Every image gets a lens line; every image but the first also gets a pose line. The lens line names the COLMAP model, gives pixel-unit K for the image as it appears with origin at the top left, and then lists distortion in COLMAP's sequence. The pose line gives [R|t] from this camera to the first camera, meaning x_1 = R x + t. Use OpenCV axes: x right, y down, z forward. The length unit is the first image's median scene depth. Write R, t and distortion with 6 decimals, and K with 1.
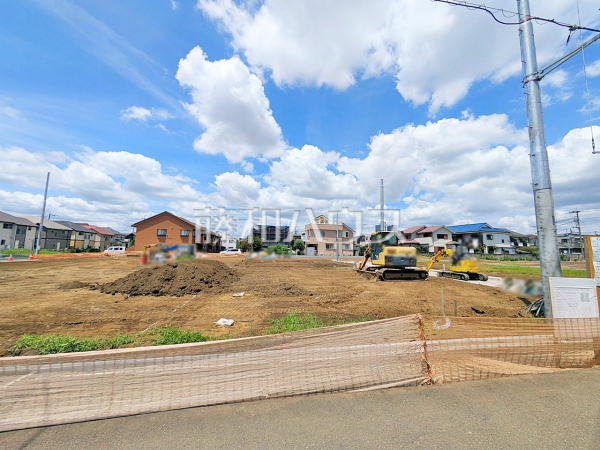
lens RADIAL K [[240.4, 0, 299.7], [0, 240.4, 223.0], [0, 0, 1]] dist [0.002976, 0.000054]
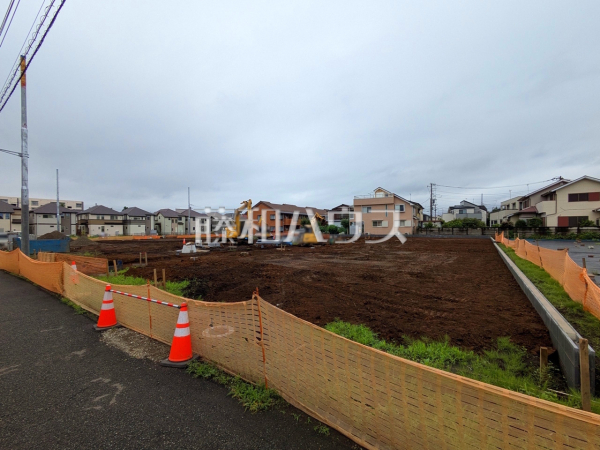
lens RADIAL K [[262.5, 0, 297.6], [0, 262.5, 229.7], [0, 0, 1]] dist [-0.001932, 0.002602]
pose [[0.710560, -0.021291, -0.703314, 0.550659], [0.102482, 0.992015, 0.073508, 0.019250], [0.696134, -0.124309, 0.707068, 0.122721]]
